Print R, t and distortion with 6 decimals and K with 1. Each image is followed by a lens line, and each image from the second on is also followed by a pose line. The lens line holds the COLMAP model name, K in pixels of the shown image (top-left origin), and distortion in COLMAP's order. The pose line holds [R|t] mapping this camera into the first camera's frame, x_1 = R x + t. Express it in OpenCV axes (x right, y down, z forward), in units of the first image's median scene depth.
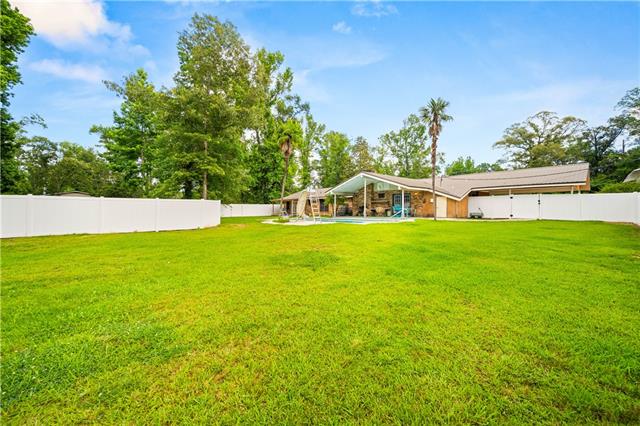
lens RADIAL K [[256.0, 0, 313.2], [0, 256.0, 230.1], [0, 0, 1]] dist [0.006369, -0.000453]
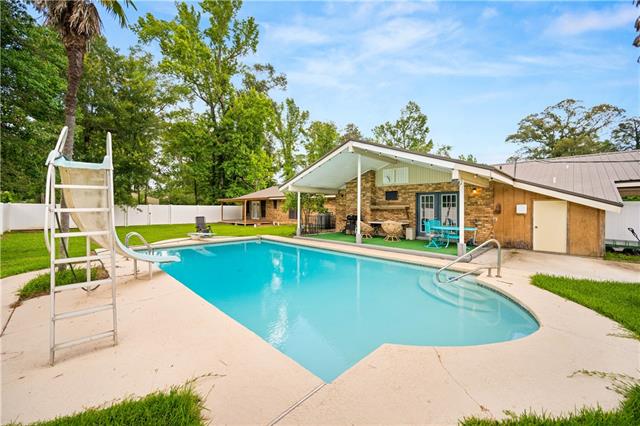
lens RADIAL K [[256.0, 0, 315.6], [0, 256.0, 209.4], [0, 0, 1]] dist [0.006369, -0.000453]
pose [[0.999050, 0.014342, 0.041151, 0.044892], [-0.011139, 0.996966, -0.077040, -0.030516], [-0.042131, 0.076508, 0.996178, 0.231720]]
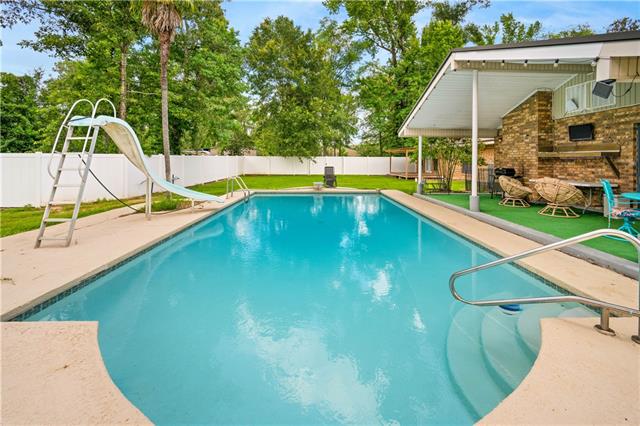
lens RADIAL K [[274.3, 0, 327.2], [0, 274.3, 166.2], [0, 0, 1]] dist [-0.003323, 0.000579]
pose [[0.762656, 0.024412, -0.646343, 0.111600], [-0.059406, 0.997707, -0.032414, -0.033331], [0.644070, 0.063118, 0.762358, 0.274887]]
